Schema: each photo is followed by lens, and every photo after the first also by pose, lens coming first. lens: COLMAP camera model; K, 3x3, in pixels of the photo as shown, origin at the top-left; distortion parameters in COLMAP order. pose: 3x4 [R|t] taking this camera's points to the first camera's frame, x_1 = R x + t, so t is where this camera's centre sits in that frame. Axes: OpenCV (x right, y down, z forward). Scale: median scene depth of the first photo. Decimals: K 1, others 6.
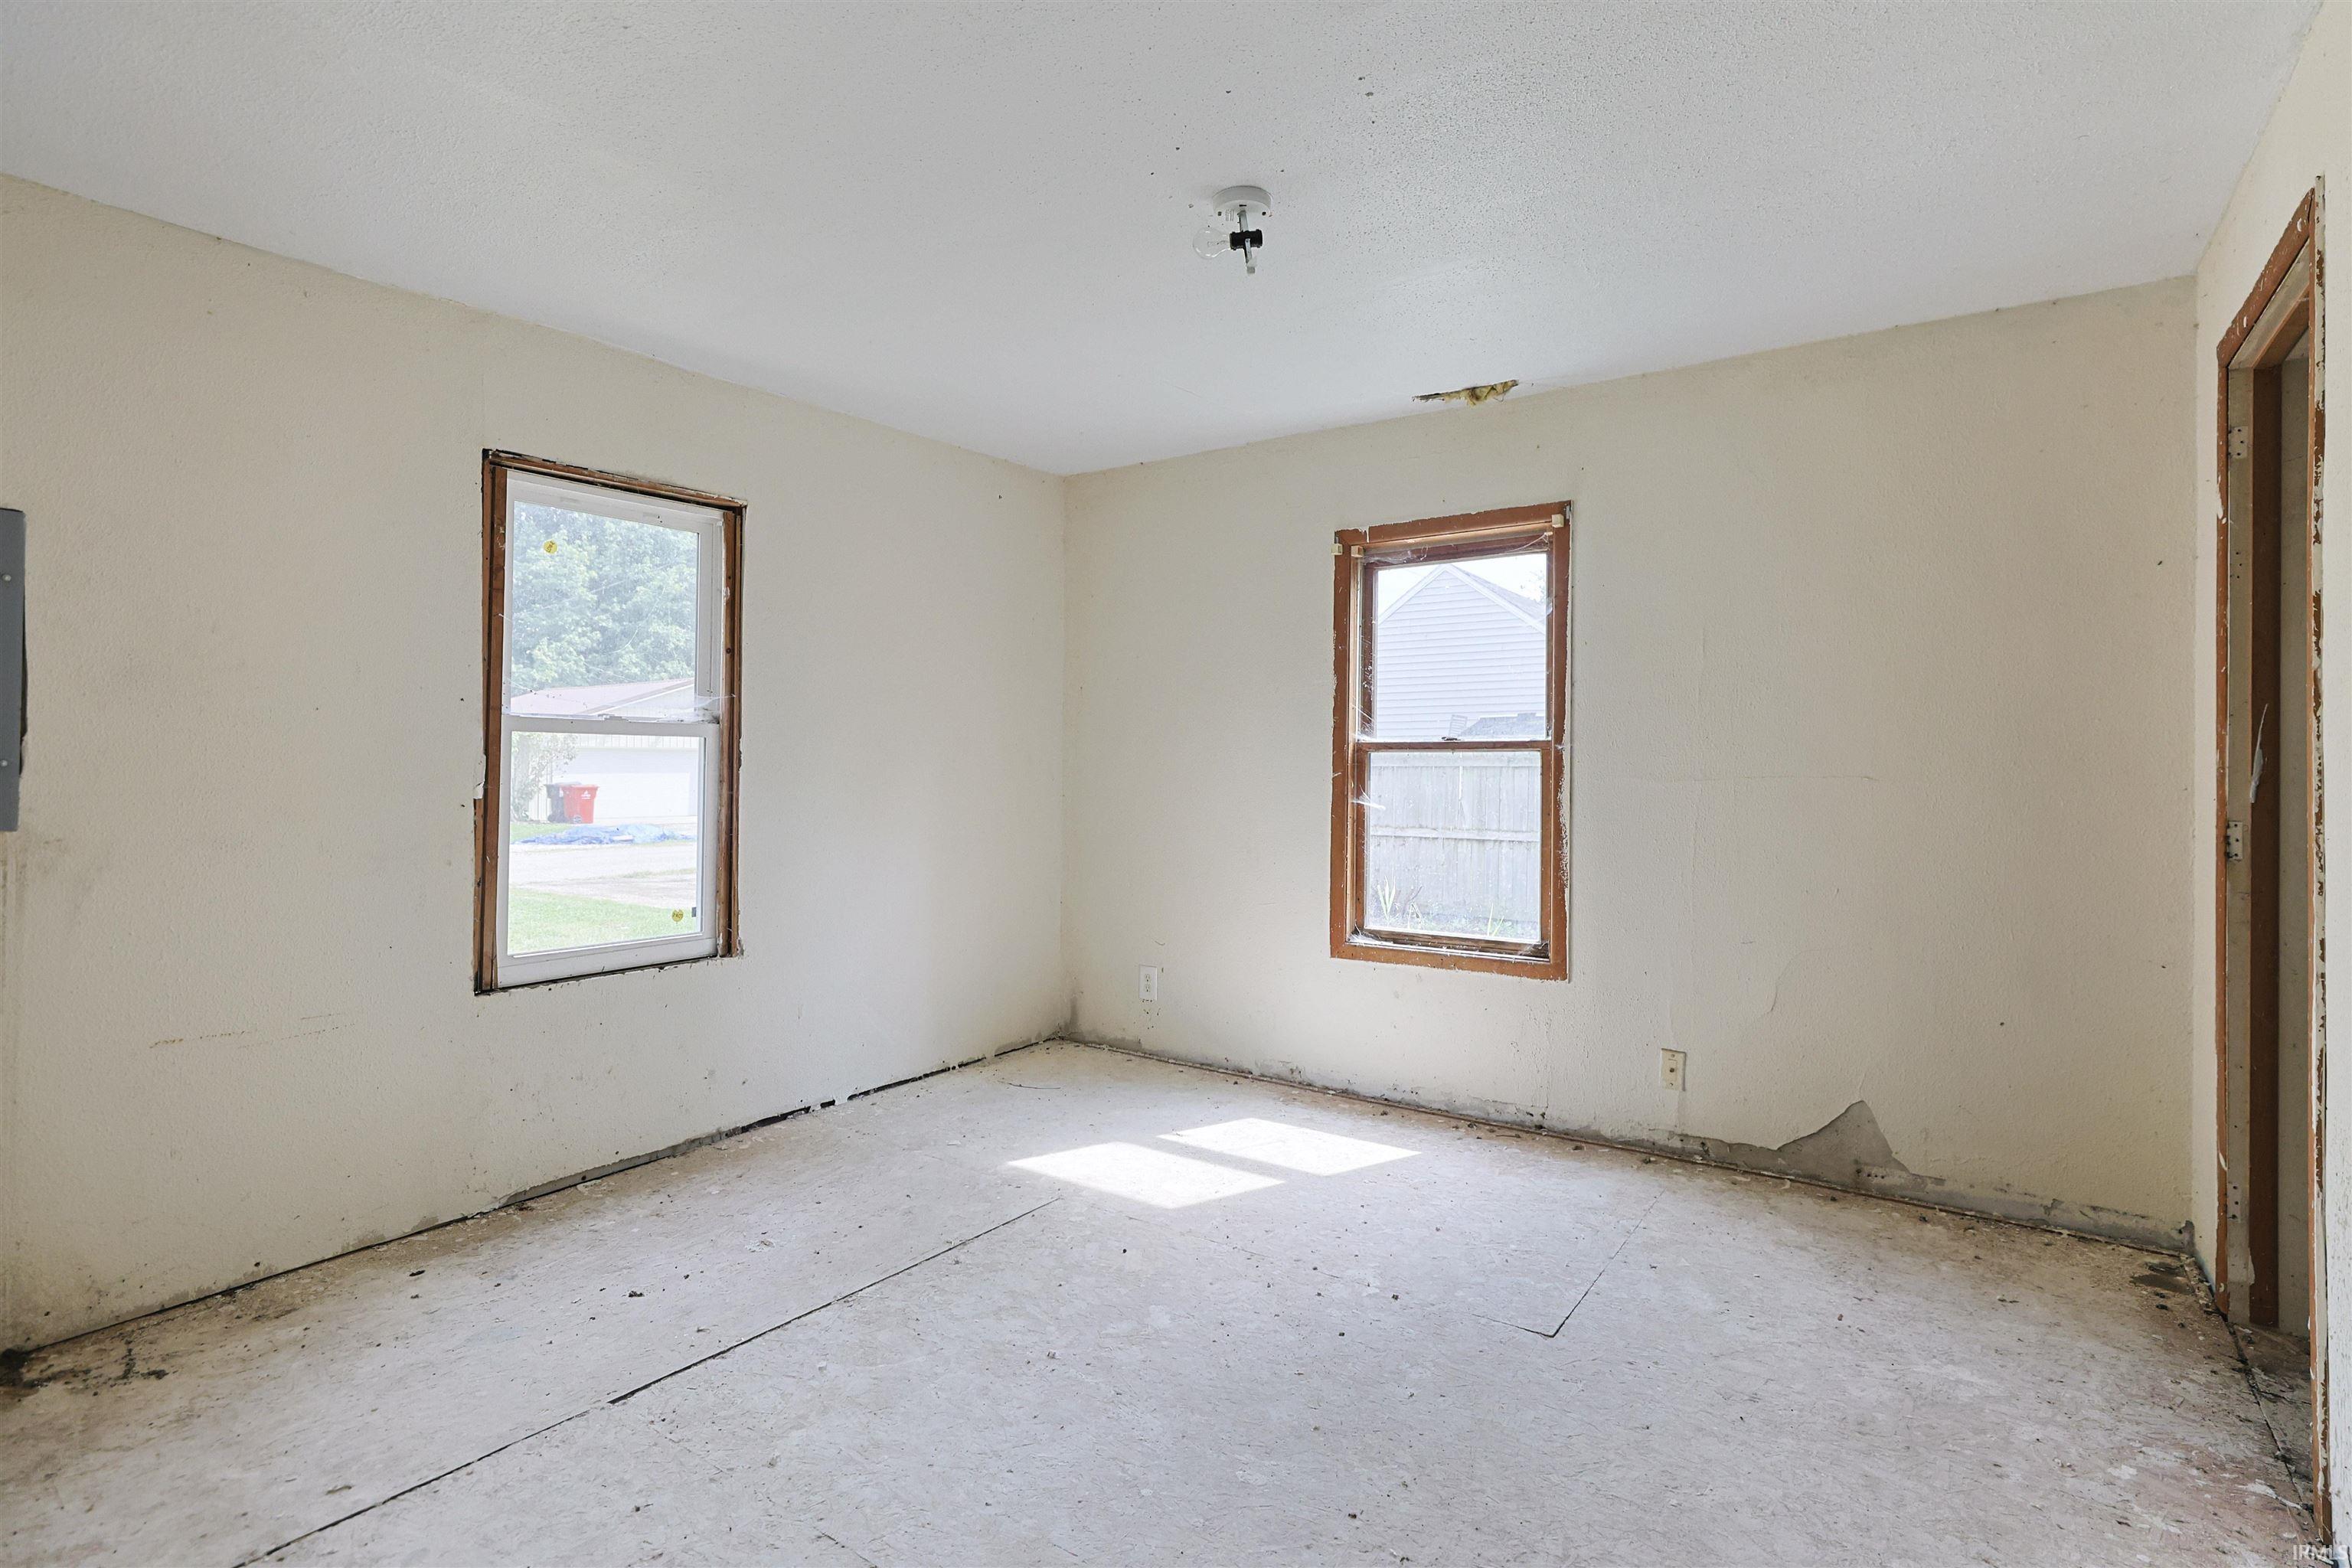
lens RADIAL K [[1142.4, 0, 1196.5], [0, 1142.4, 761.4], [0, 0, 1]] dist [-0.026203, 0.009833]
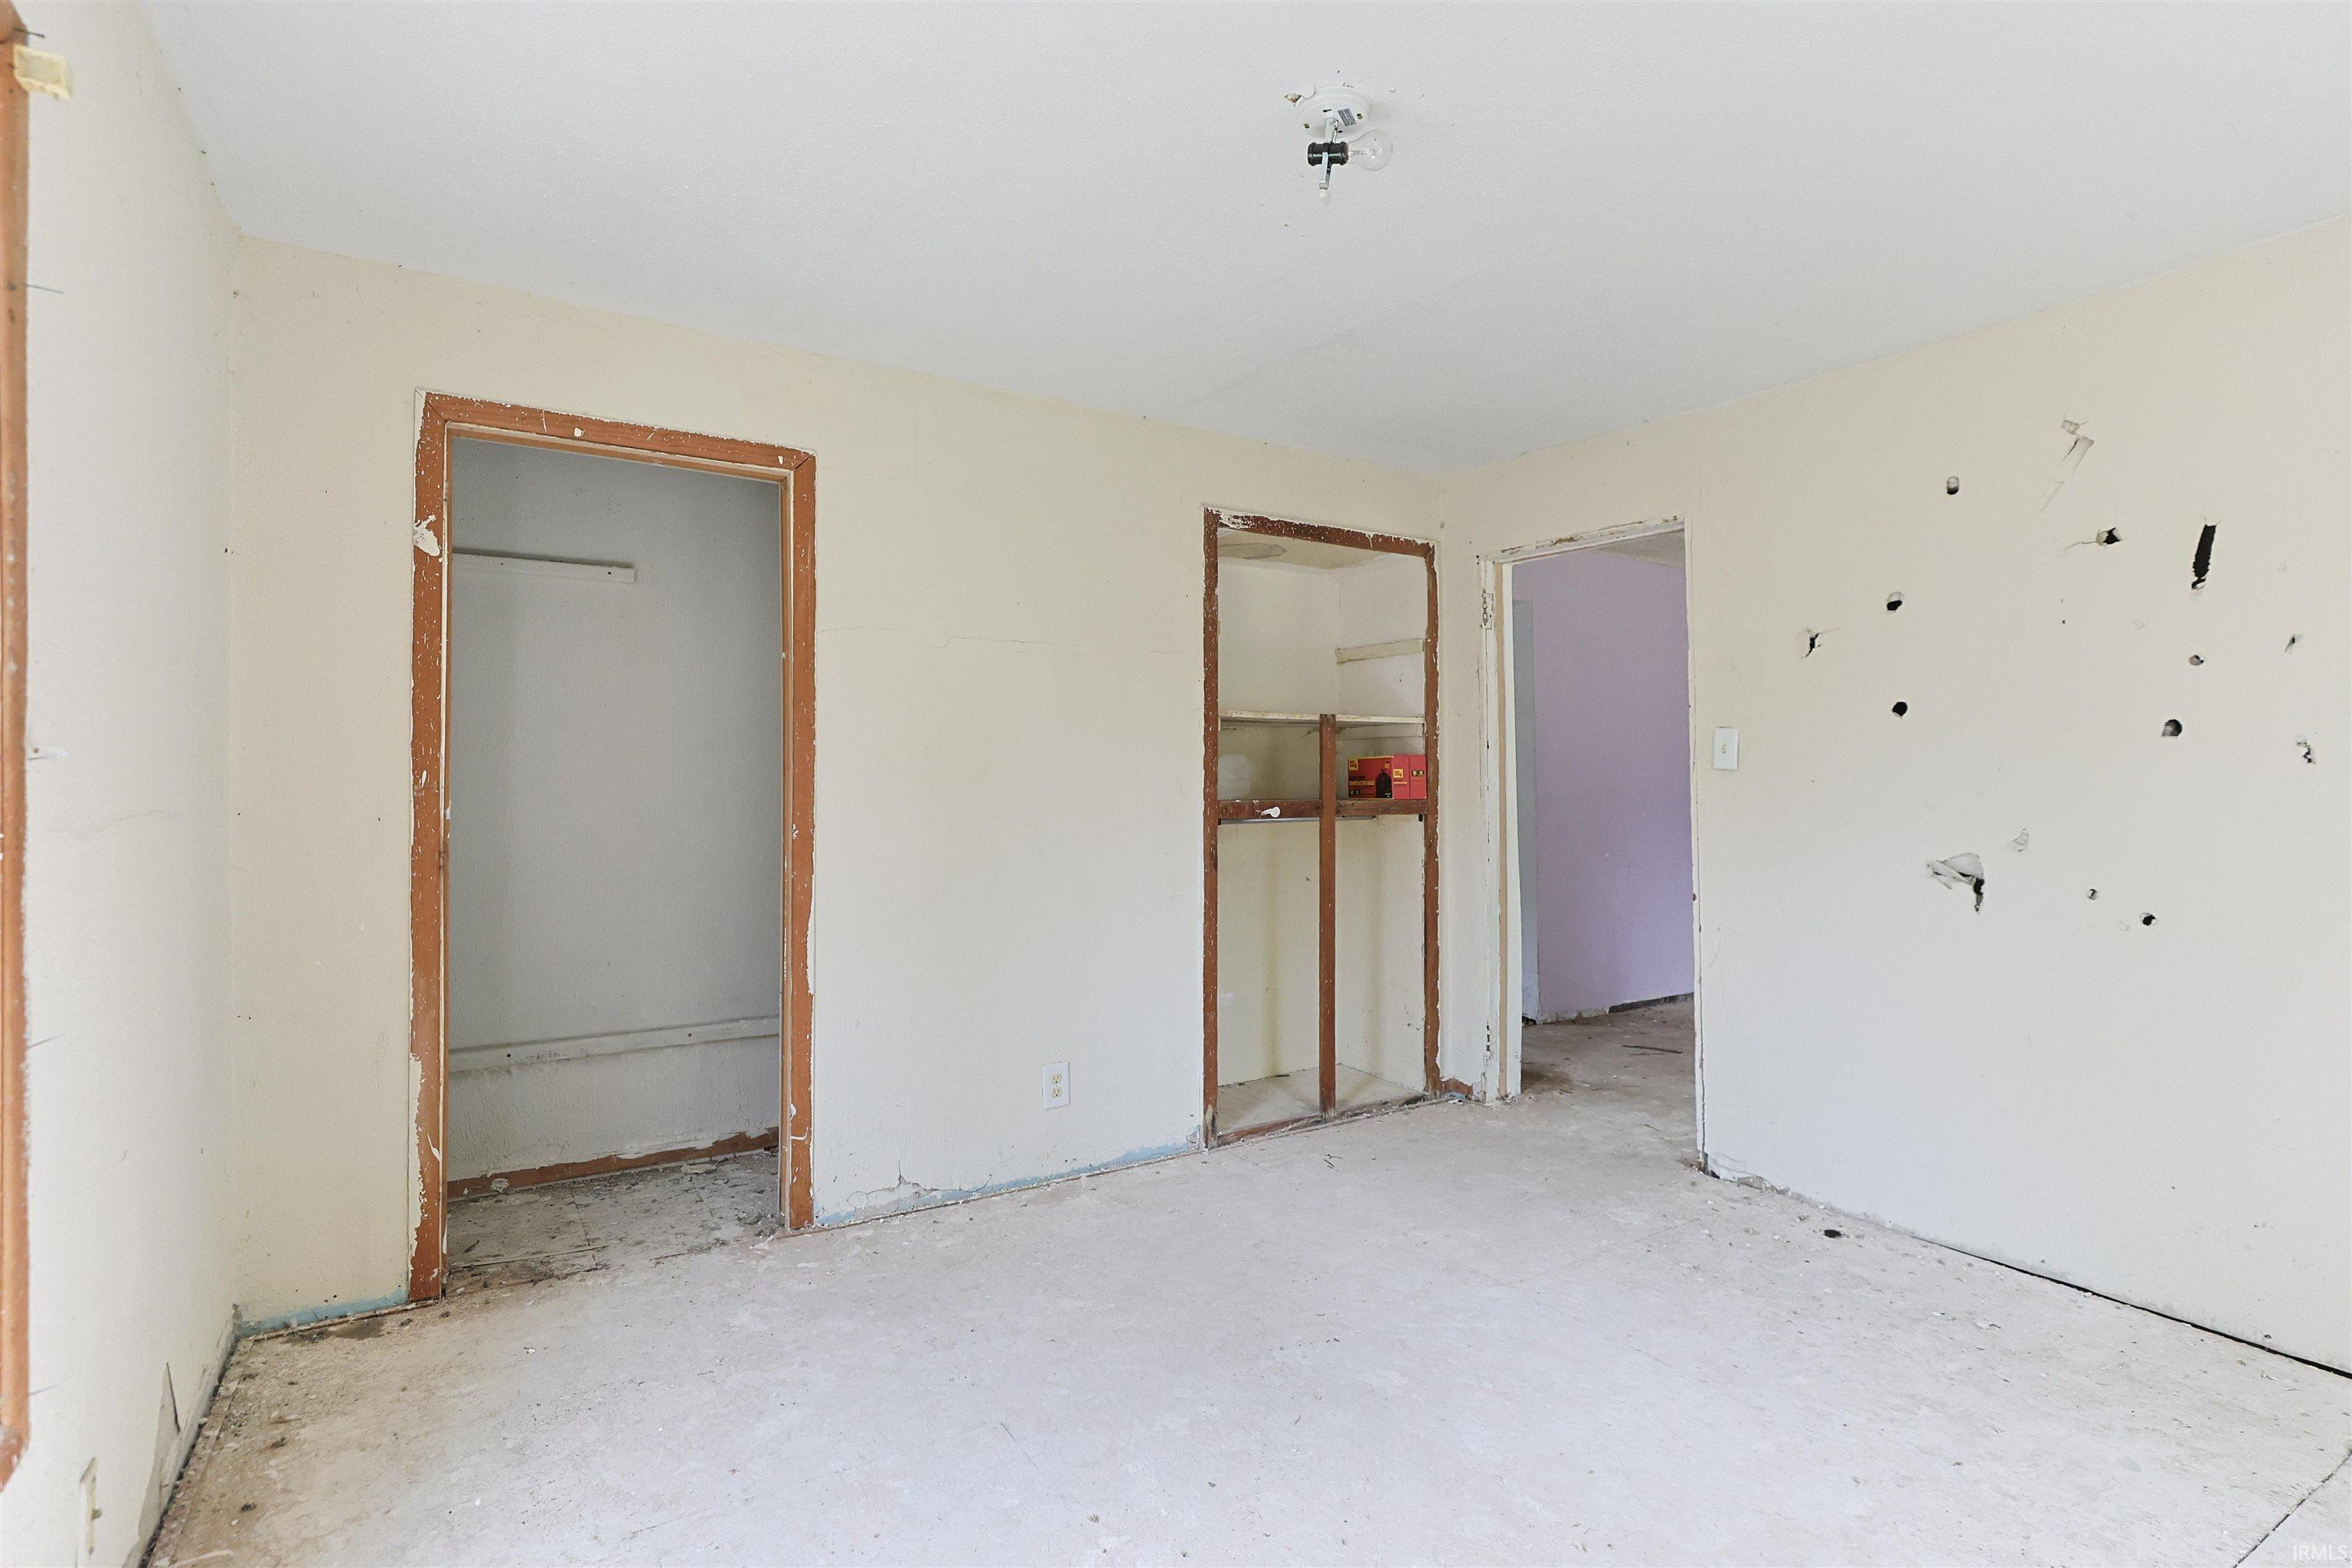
lens RADIAL K [[1142.4, 0, 1212.9], [0, 1142.4, 756.1], [0, 0, 1]] dist [-0.026203, 0.009833]
pose [[-0.927427, 0.003302, 0.373990, -0.118271], [-0.004068, 0.999813, -0.018915, -0.004077], [-0.373983, -0.019064, -0.927240, 1.163489]]
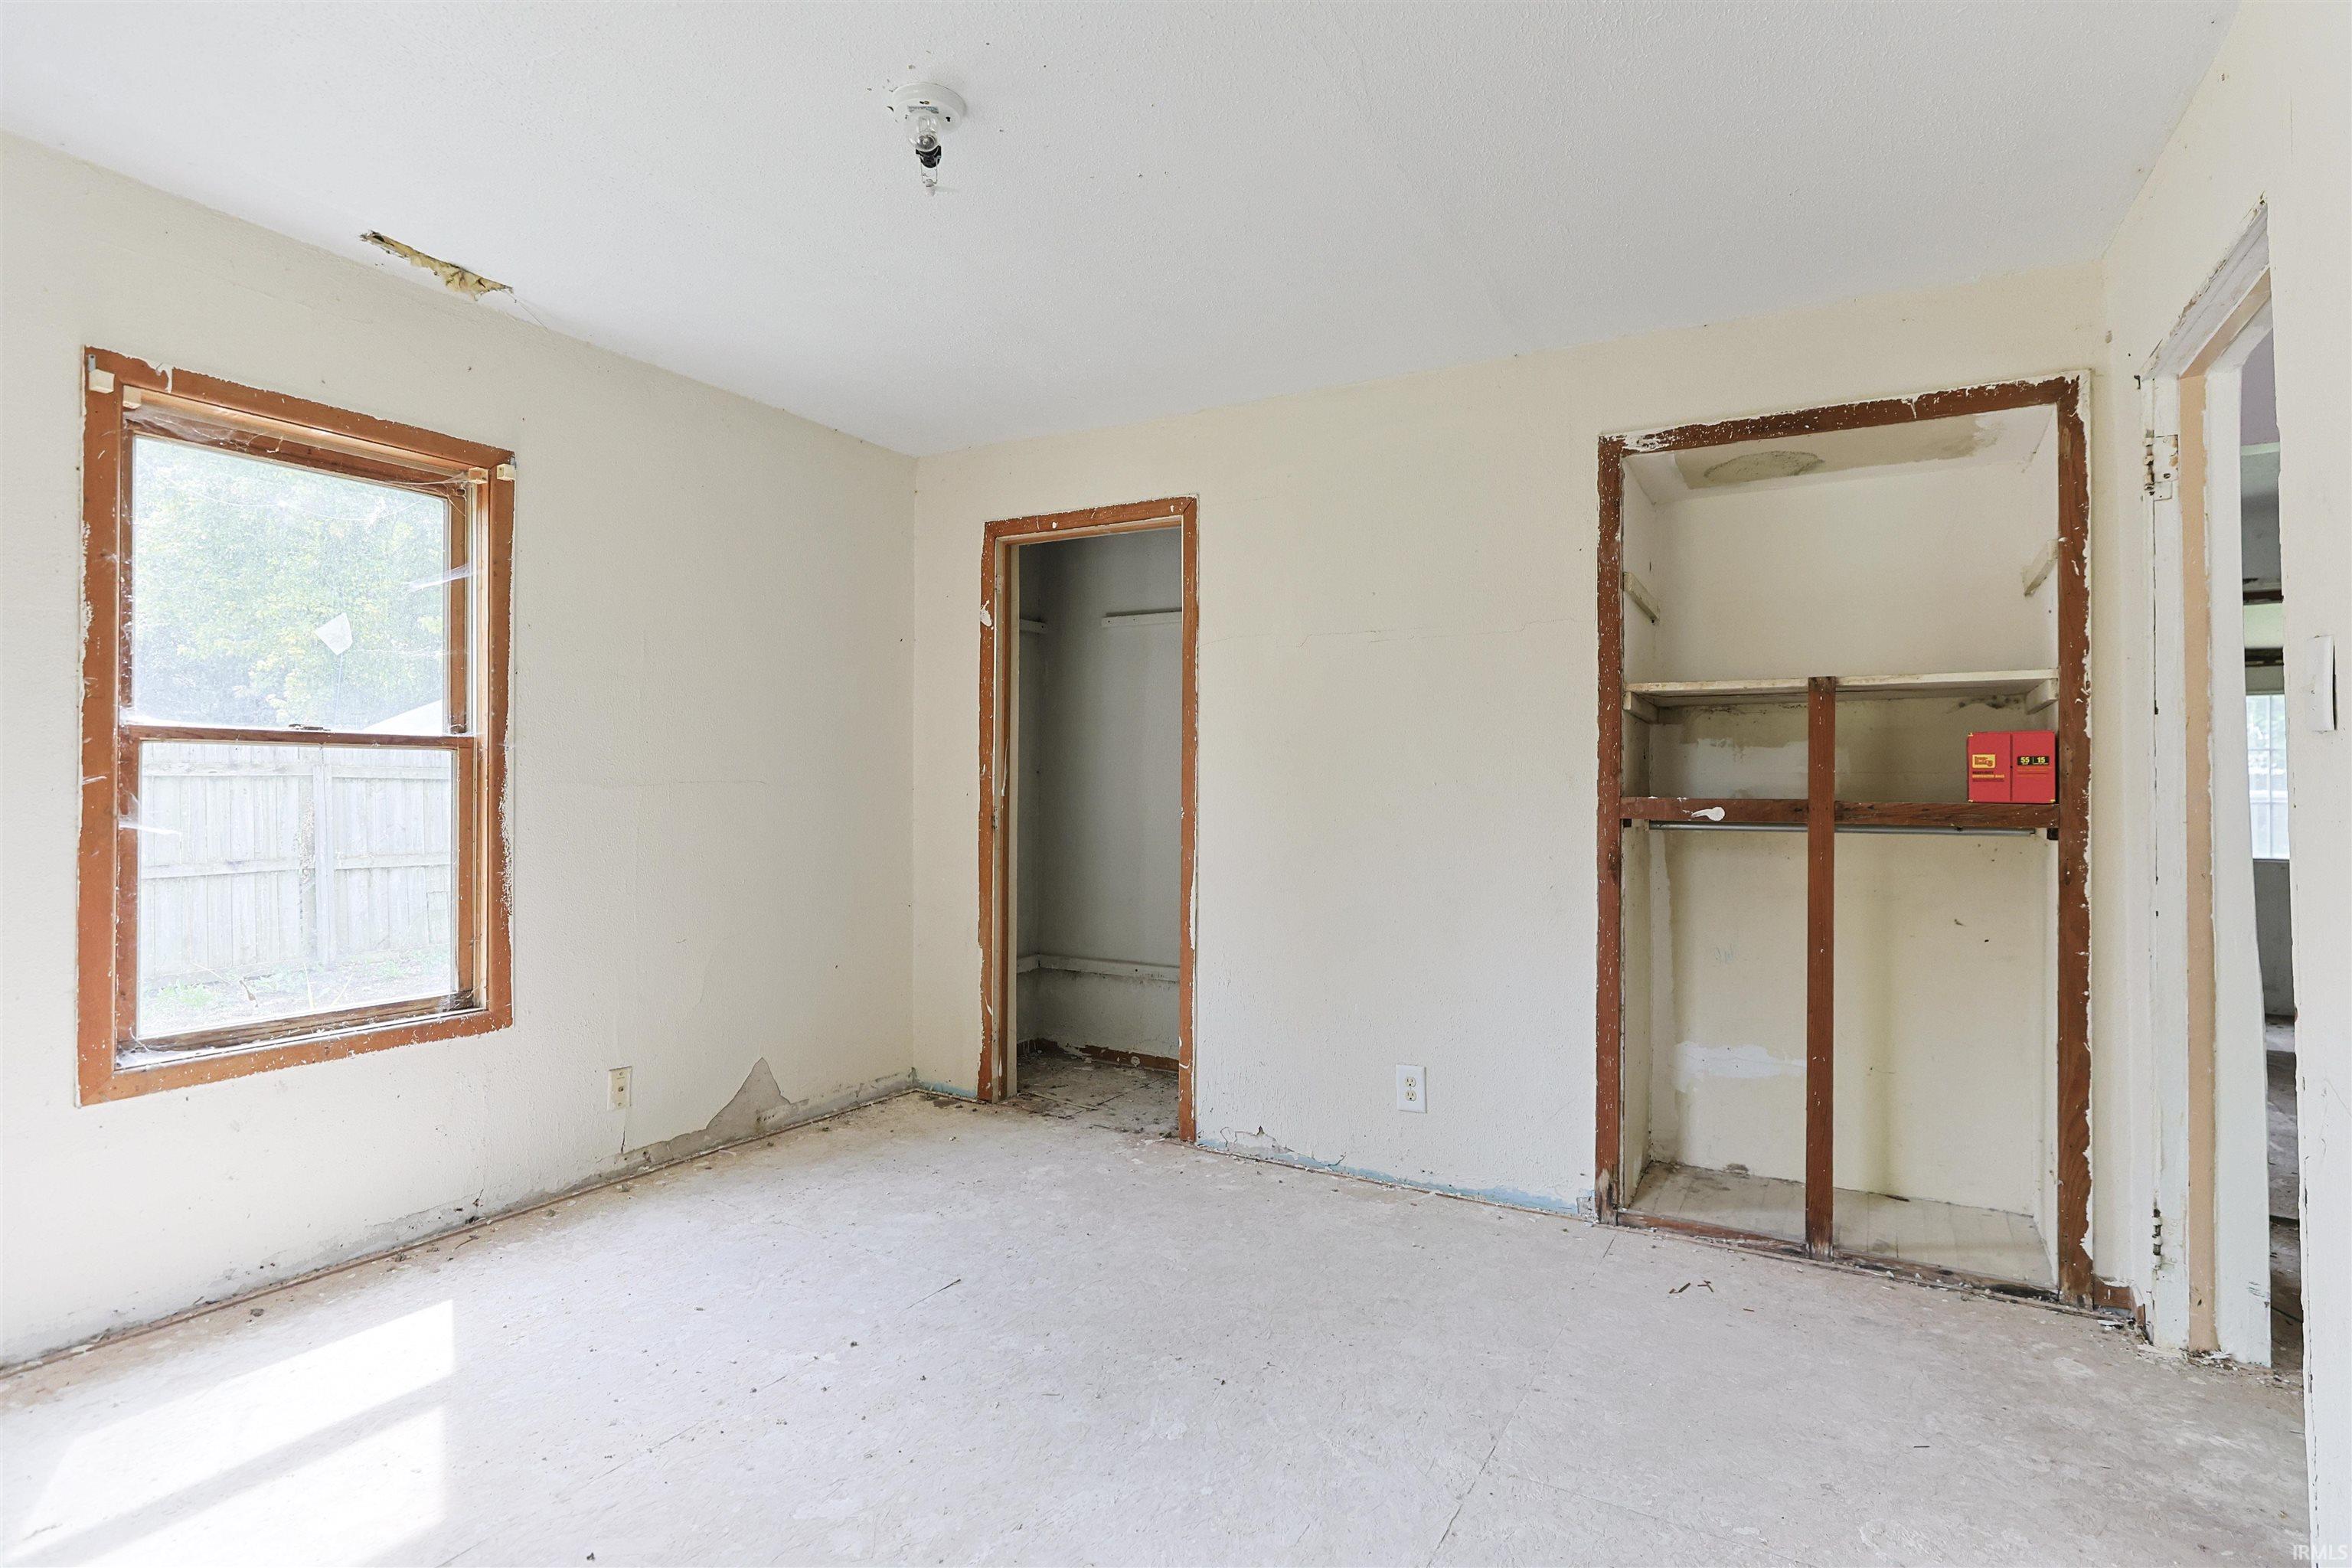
lens RADIAL K [[1142.4, 0, 1202.0], [0, 1142.4, 774.2], [0, 0, 1]] dist [-0.026203, 0.009833]
pose [[-0.092674, 0.004386, 0.995687, -0.541678], [-0.008855, 0.999947, -0.005229, 0.007811], [-0.995657, -0.009302, -0.092630, 0.569356]]
